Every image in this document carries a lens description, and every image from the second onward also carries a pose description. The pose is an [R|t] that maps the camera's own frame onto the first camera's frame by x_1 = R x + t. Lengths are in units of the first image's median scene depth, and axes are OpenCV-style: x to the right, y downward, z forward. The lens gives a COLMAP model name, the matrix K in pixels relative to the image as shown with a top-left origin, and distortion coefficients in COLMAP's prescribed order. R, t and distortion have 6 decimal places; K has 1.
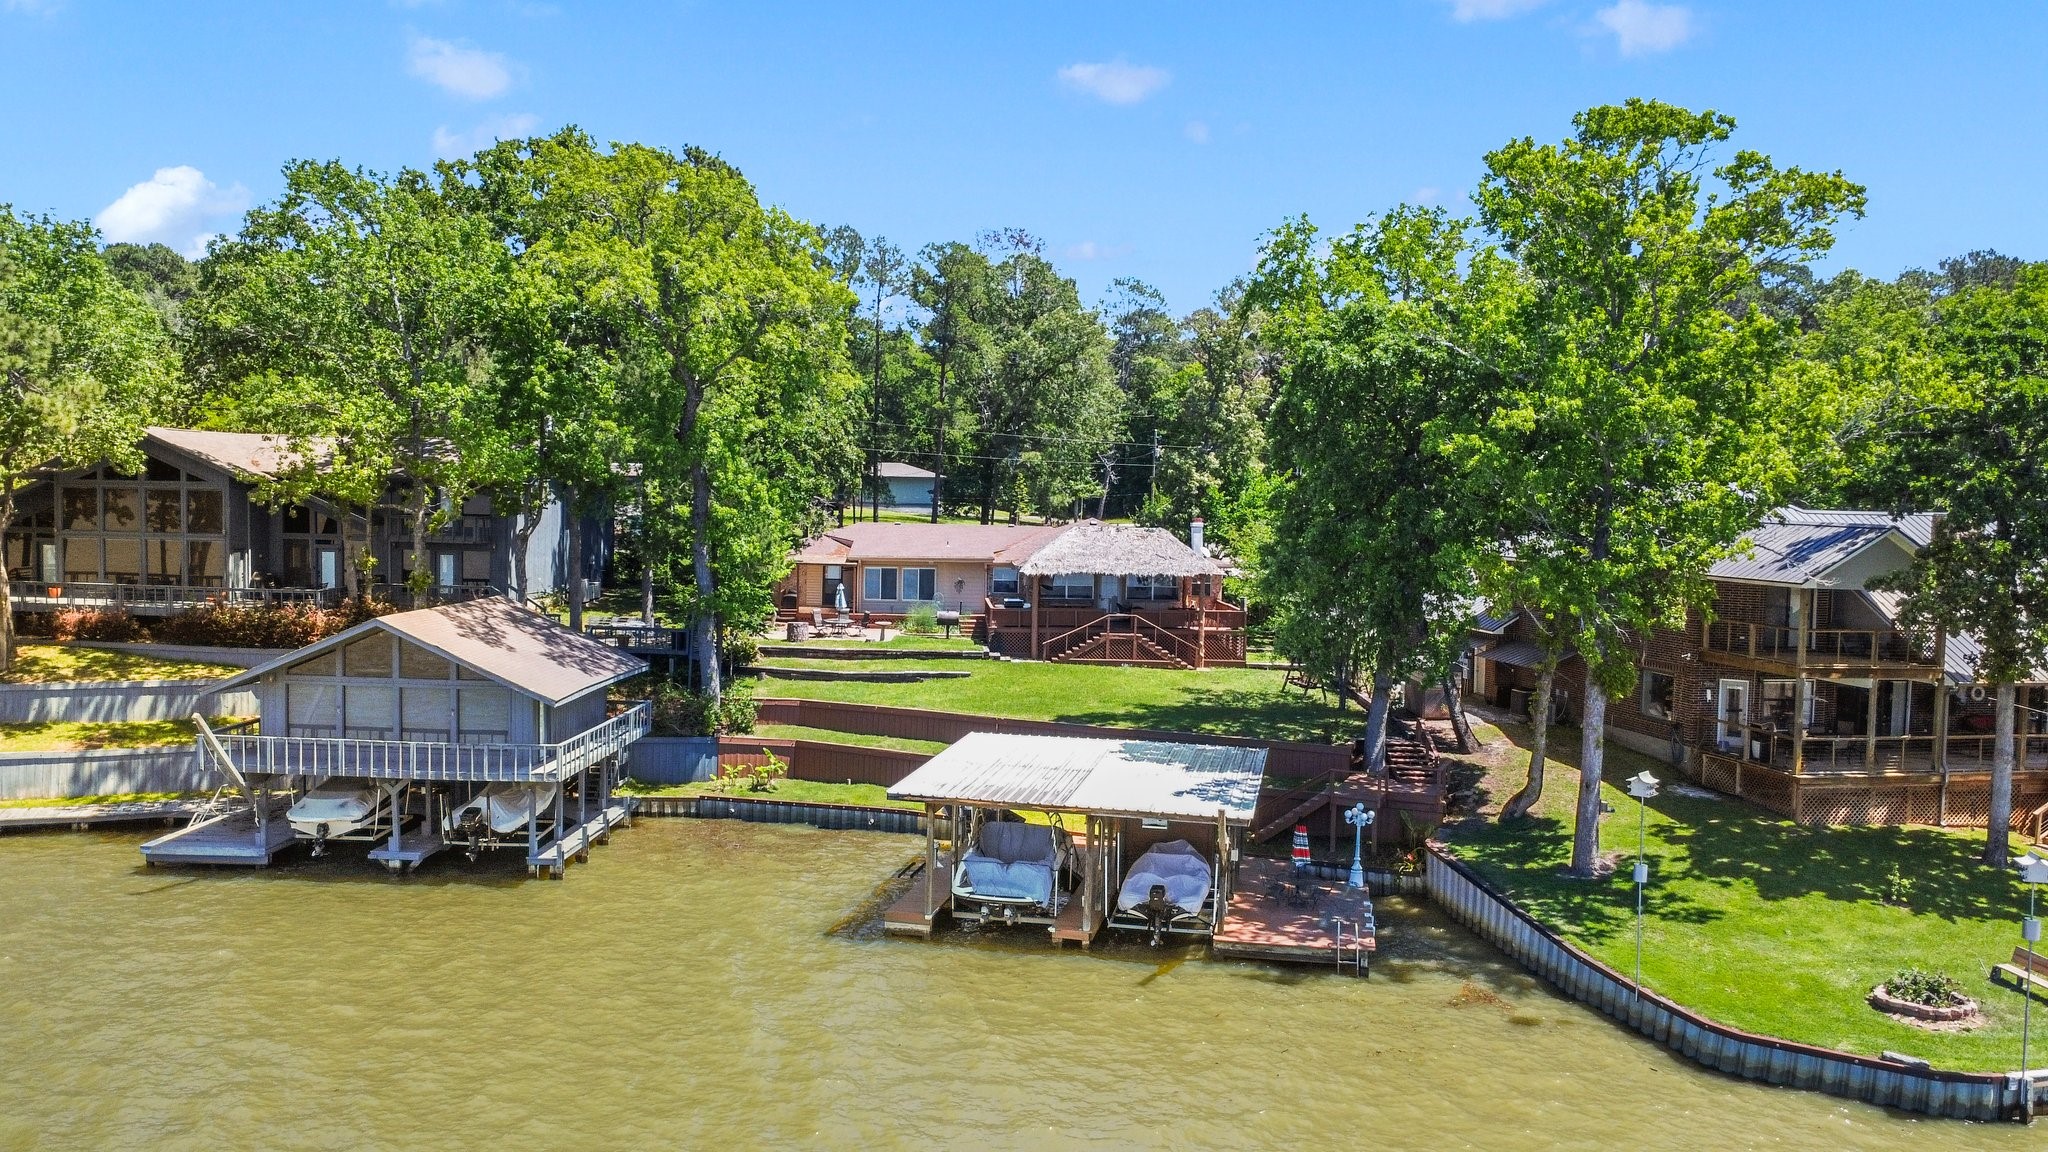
lens RADIAL K [[1669.6, 0, 1024.0], [0, 1669.6, 576.0], [0, 0, 1]] dist [-0.000243, -0.005463]
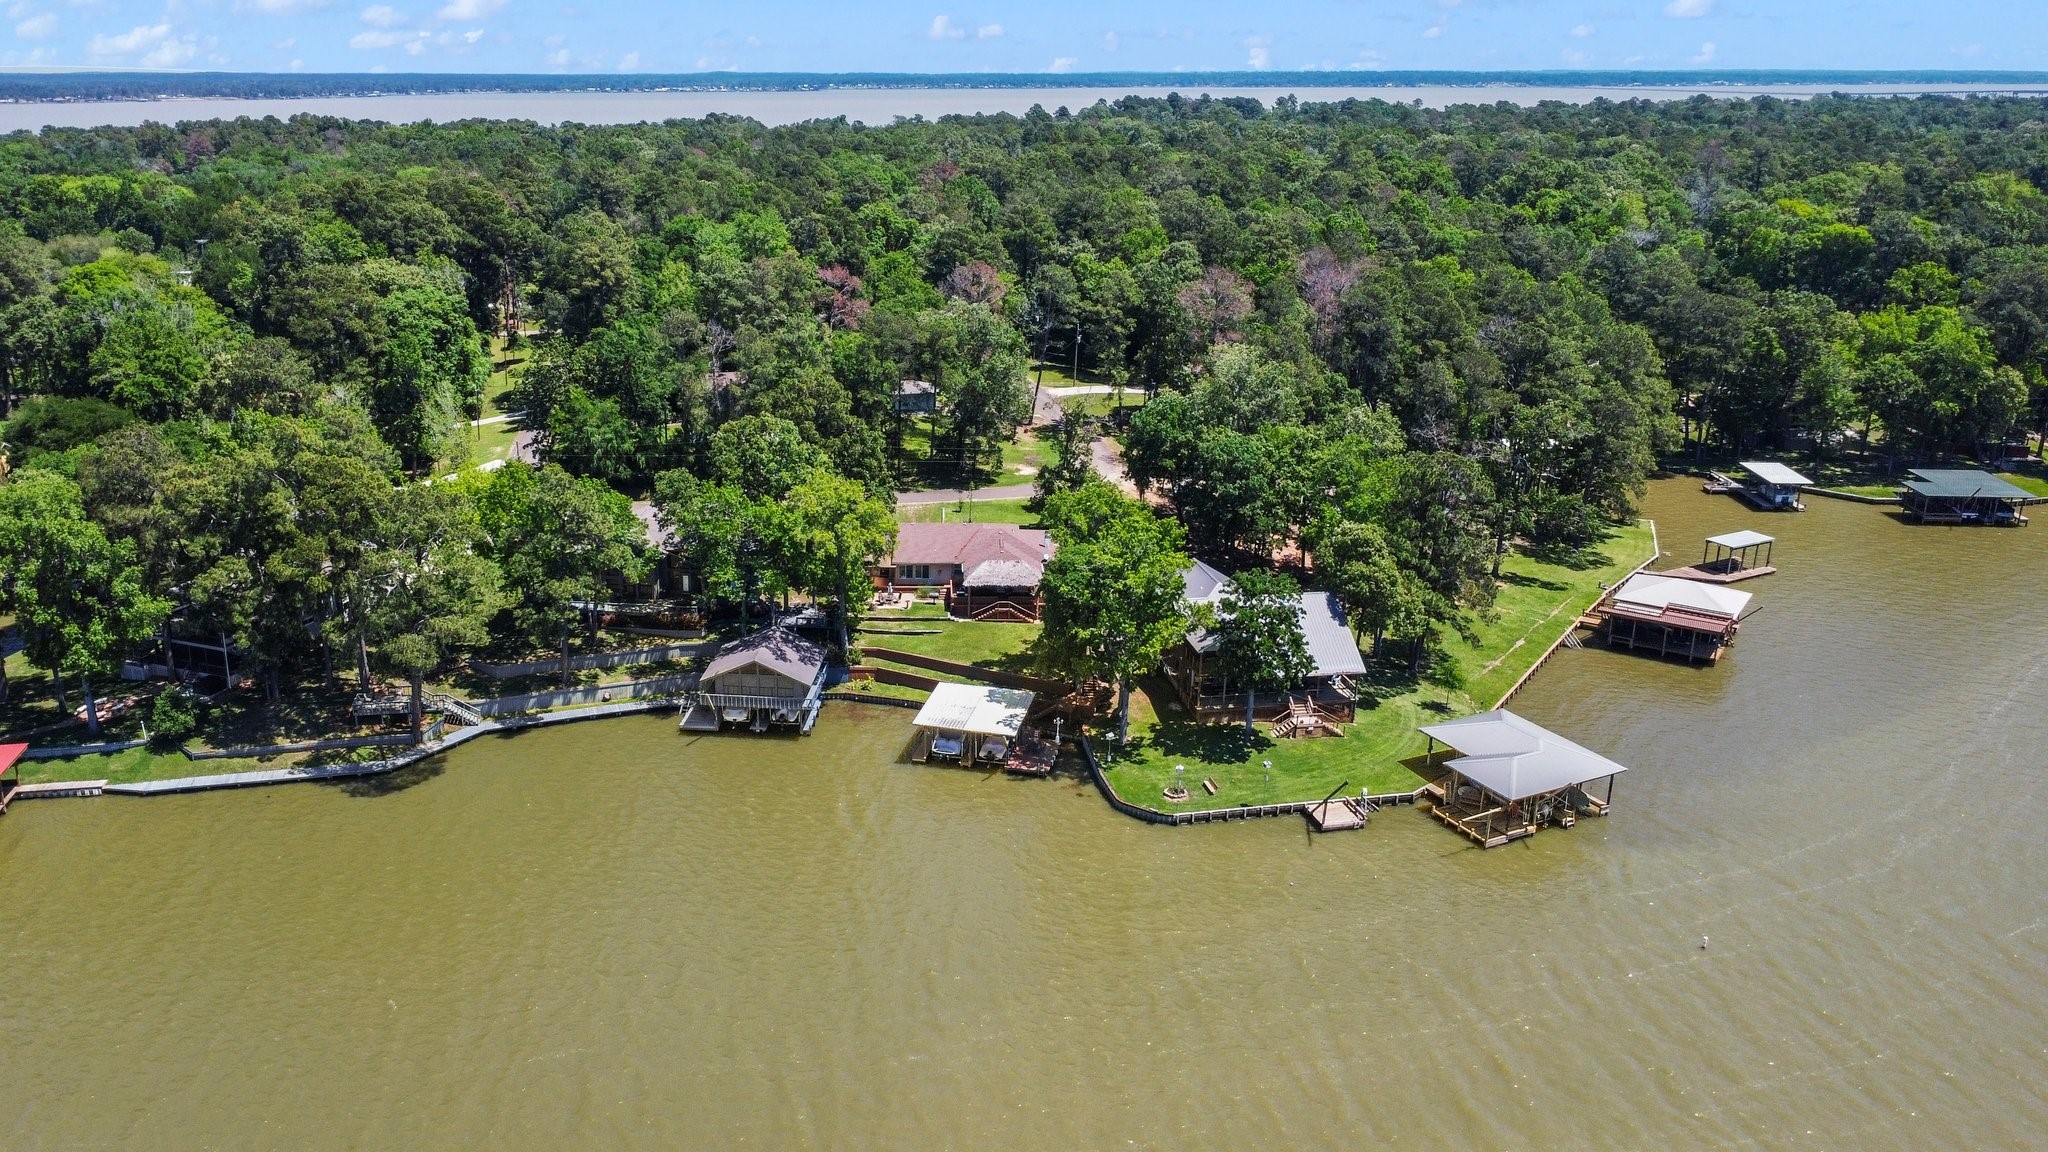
lens RADIAL K [[1669.6, 0, 1024.0], [0, 1669.6, 576.0], [0, 0, 1]] dist [-0.000243, -0.005463]
pose [[0.999953, 0.006257, -0.007440, 0.152106], [-0.004189, 0.967990, 0.250955, -0.911022], [0.008772, -0.250912, 0.967970, -1.994414]]
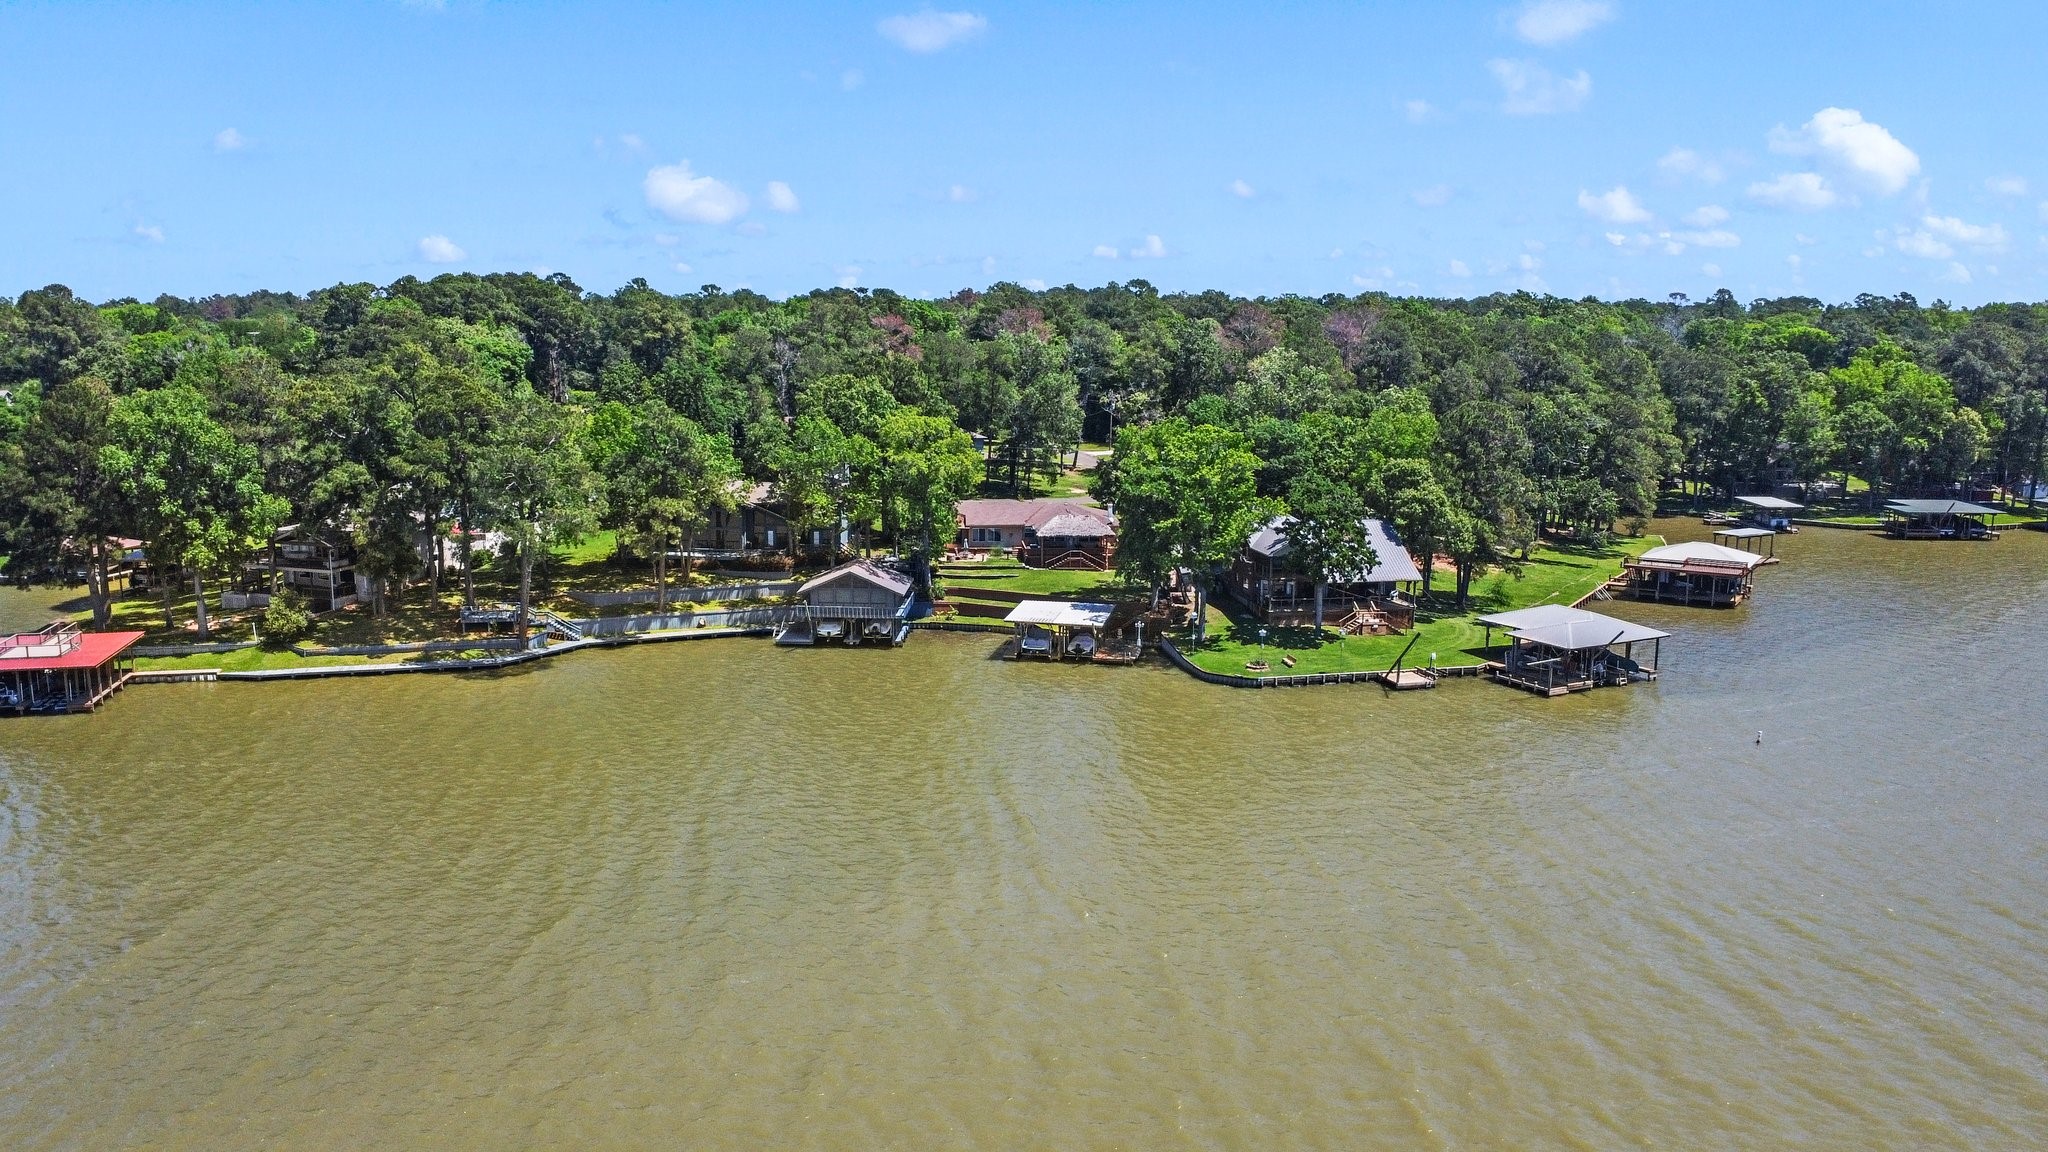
lens RADIAL K [[1676.0, 0, 1120.8], [0, 1676.0, 573.8], [0, 0, 1]] dist [-0.002762, 0.003032]
pose [[0.998267, -0.012991, 0.057392, -0.031349], [0.006830, 0.994314, 0.106267, -0.314835], [-0.058446, -0.105690, 0.992680, -2.316289]]
